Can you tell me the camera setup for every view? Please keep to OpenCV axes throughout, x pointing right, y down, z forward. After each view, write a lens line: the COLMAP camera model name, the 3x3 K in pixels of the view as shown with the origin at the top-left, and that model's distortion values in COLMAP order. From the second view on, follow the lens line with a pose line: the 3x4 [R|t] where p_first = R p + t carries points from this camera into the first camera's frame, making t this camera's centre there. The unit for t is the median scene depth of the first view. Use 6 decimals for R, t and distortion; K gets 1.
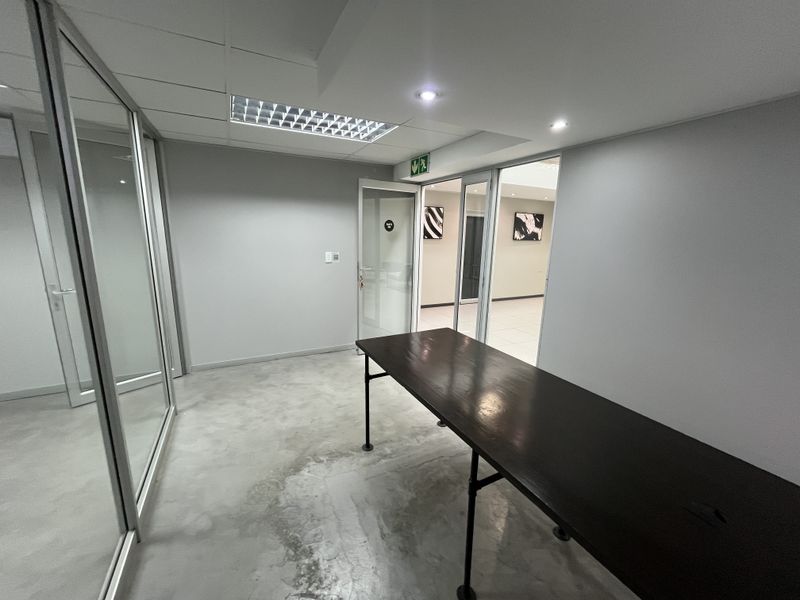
lens RADIAL K [[323.8, 0, 396.1], [0, 323.8, 299.0], [0, 0, 1]] dist [-0.001511, -0.000027]
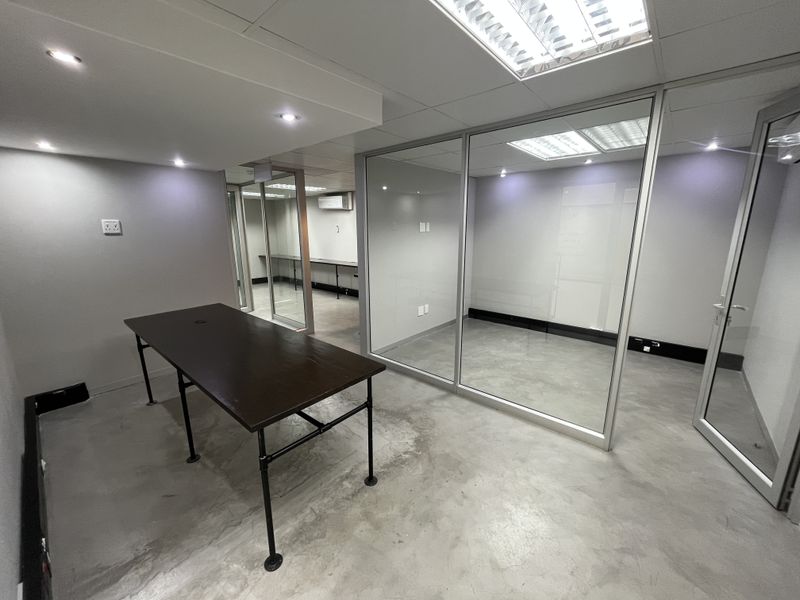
lens RADIAL K [[323.8, 0, 397.8], [0, 323.8, 298.2], [0, 0, 1]] dist [-0.001511, -0.000027]
pose [[-0.927287, 0.059389, -0.369610, 0.141803], [-0.092984, 0.919853, 0.381082, -0.340276], [0.362619, 0.387740, -0.847446, 1.625426]]
